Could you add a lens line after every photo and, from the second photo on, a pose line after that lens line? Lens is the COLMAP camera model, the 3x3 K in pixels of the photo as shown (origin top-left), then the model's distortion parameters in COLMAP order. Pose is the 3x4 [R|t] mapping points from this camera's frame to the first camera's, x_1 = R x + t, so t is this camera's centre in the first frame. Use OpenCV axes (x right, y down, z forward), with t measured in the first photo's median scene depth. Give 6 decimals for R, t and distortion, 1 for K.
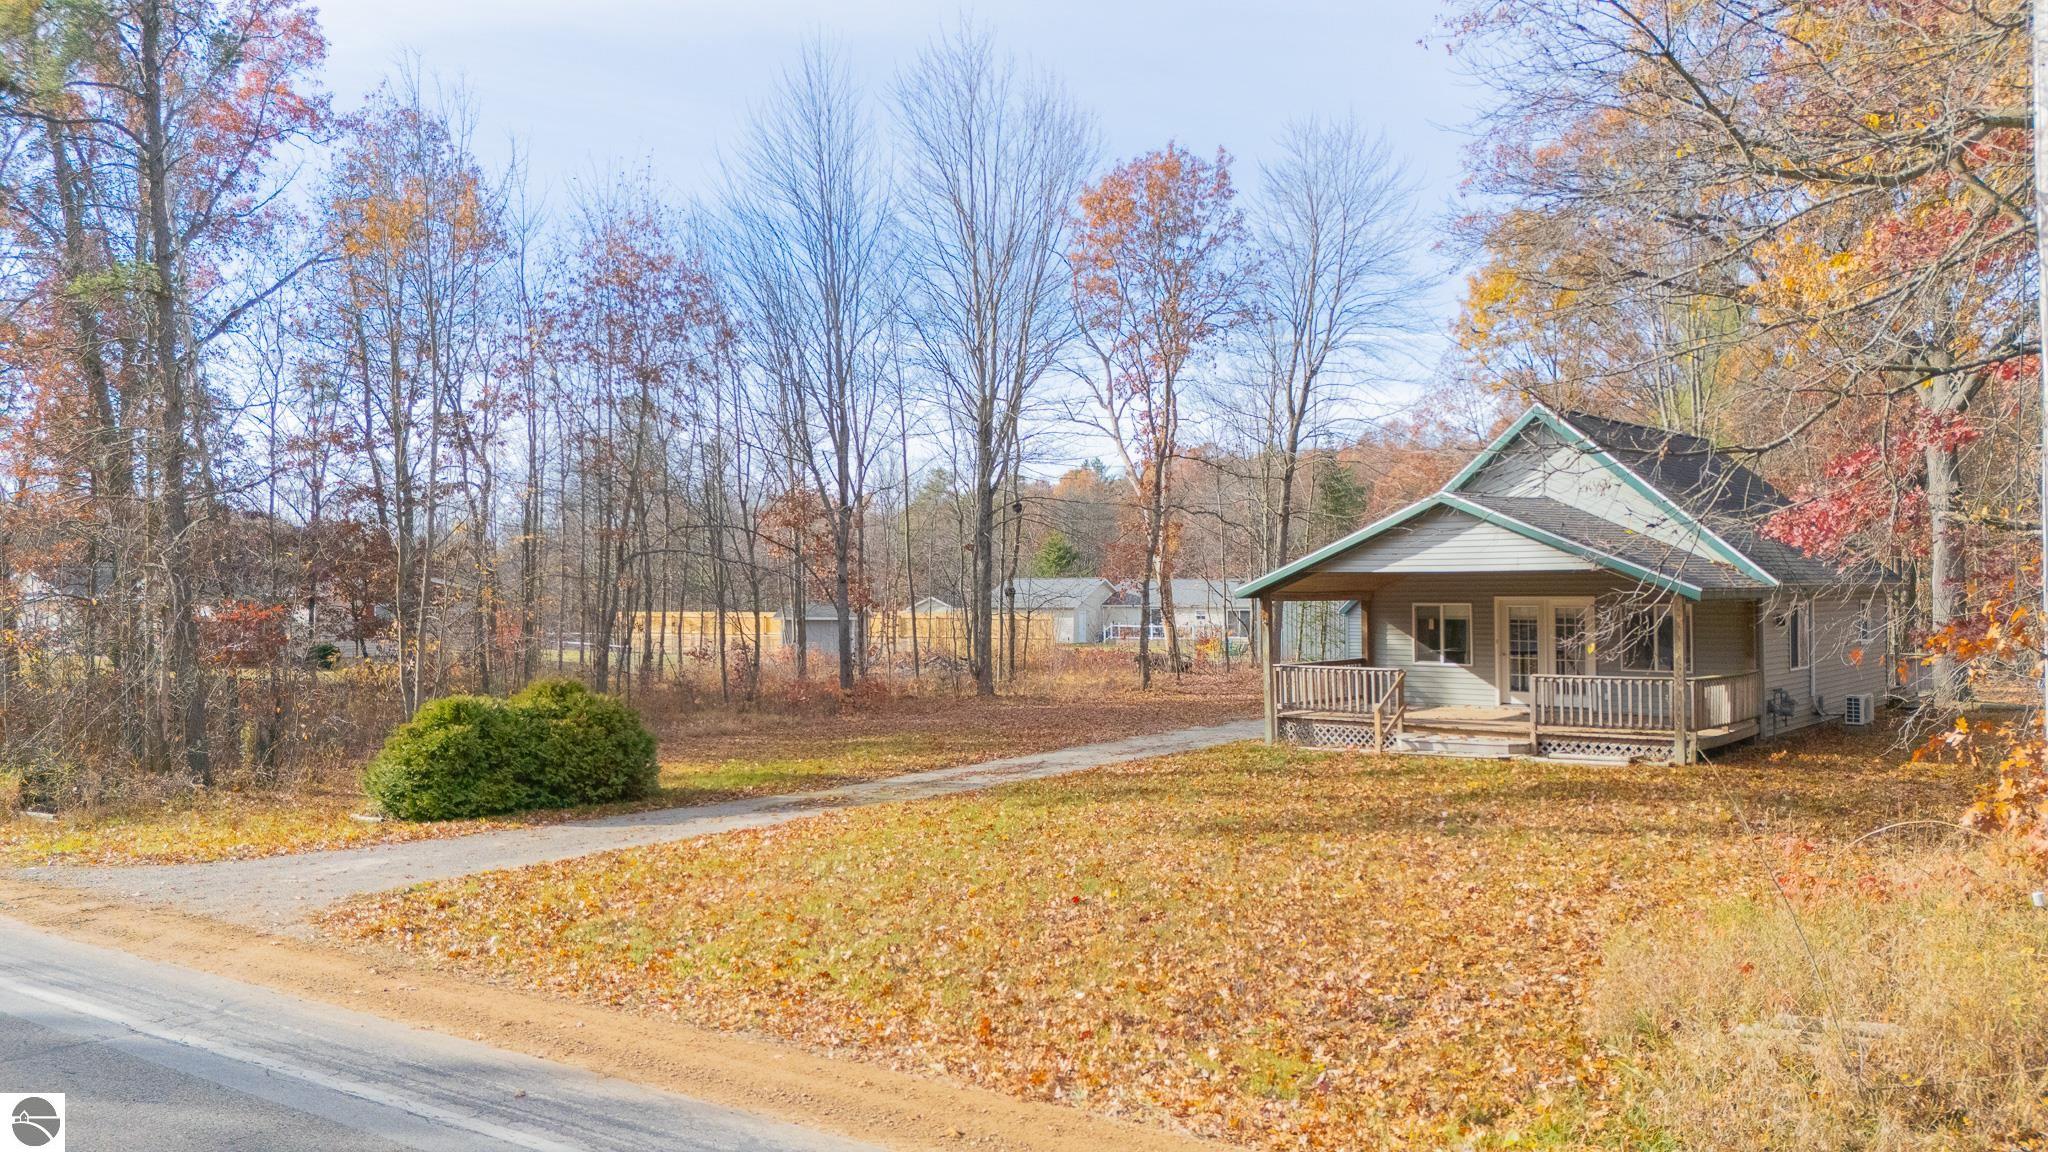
lens RADIAL K [[1457.5, 0, 1024.0], [0, 1457.5, 576.0], [0, 0, 1]] dist [0.073908, -0.000203]
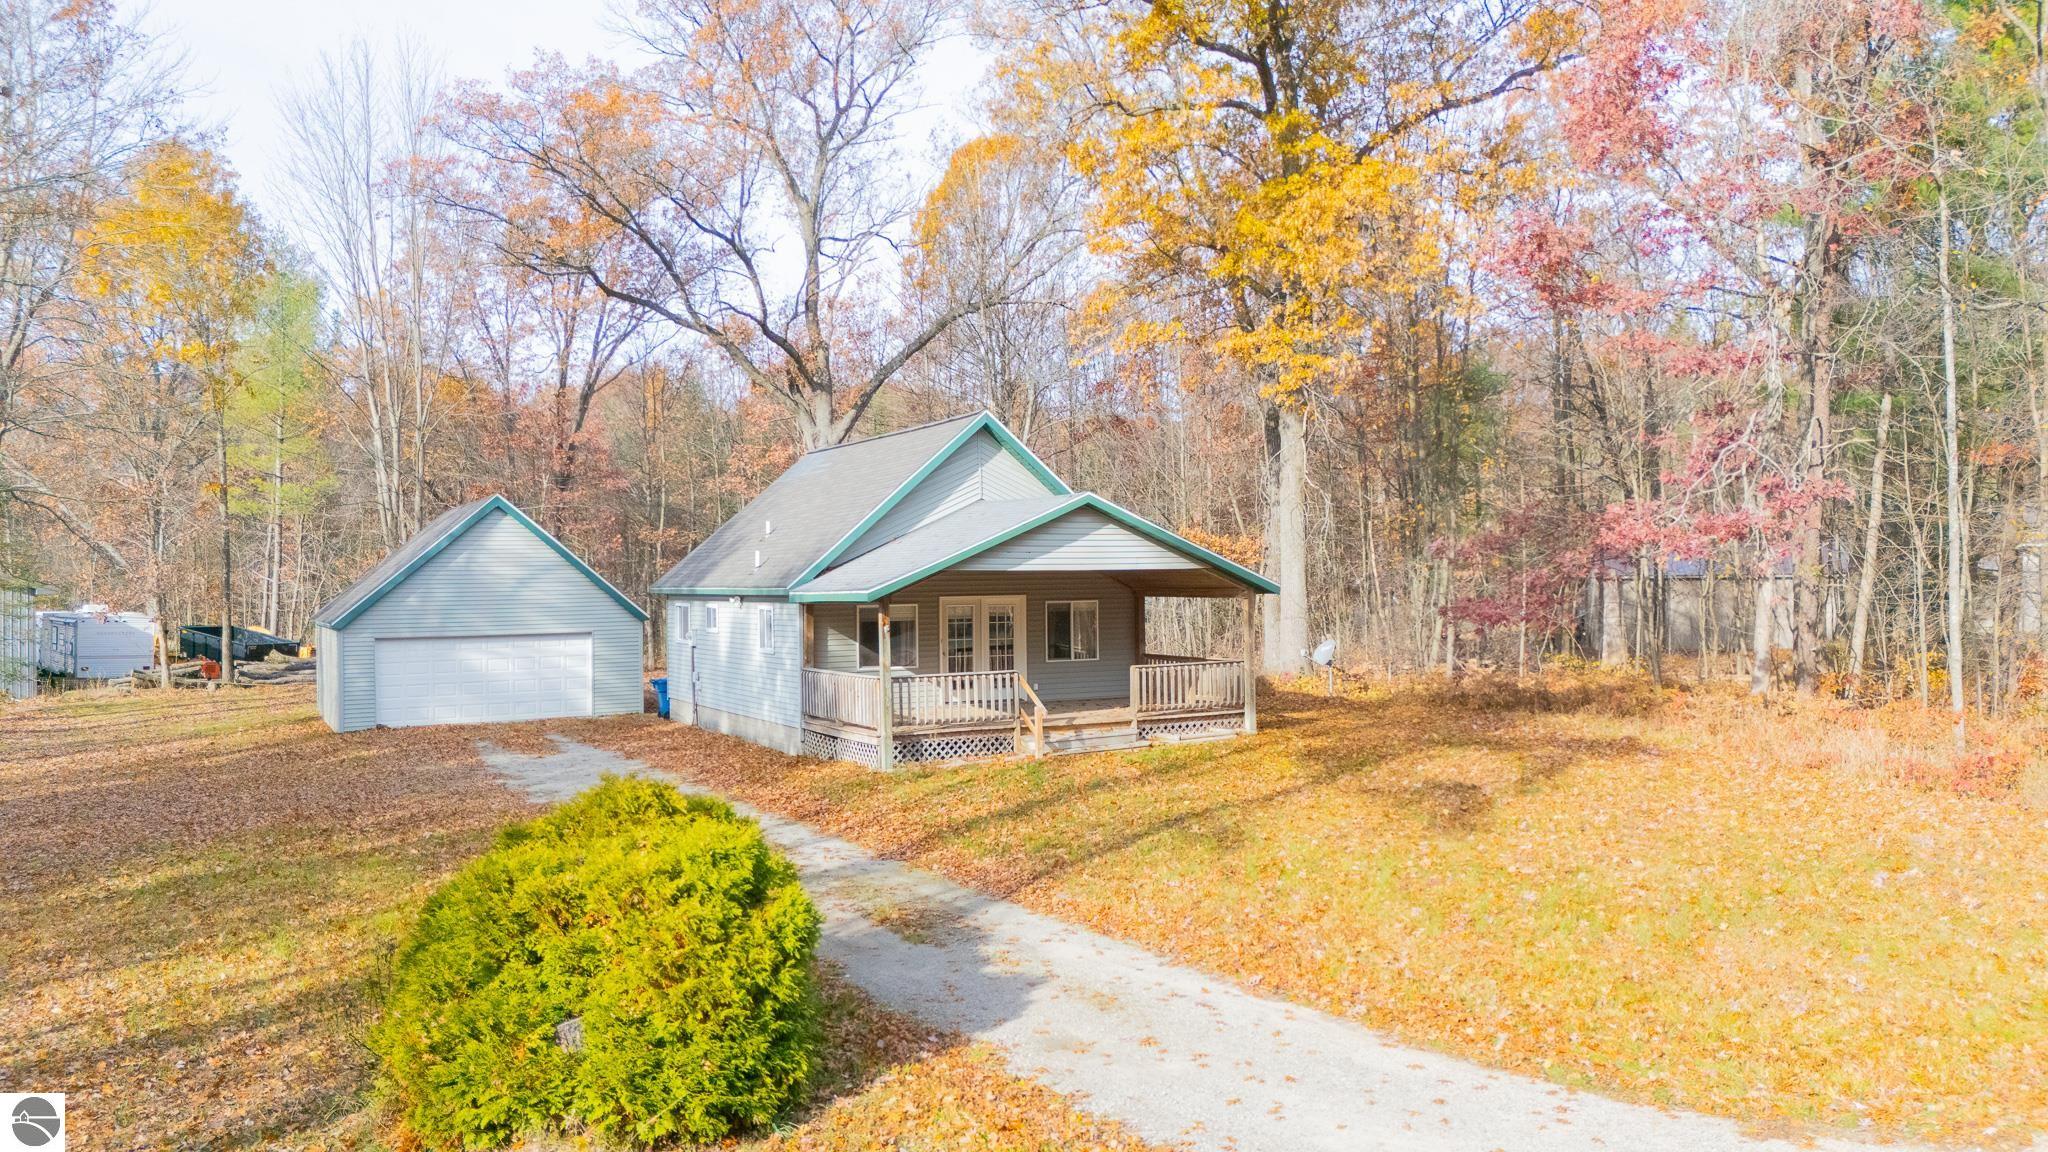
lens RADIAL K [[1457.5, 0, 1024.0], [0, 1457.5, 576.0], [0, 0, 1]] dist [0.073908, -0.000203]
pose [[0.379490, 0.005225, 0.925181, -0.597854], [-0.001781, 0.999986, -0.004918, 0.004791], [-0.925194, 0.000219, 0.379495, 0.584586]]
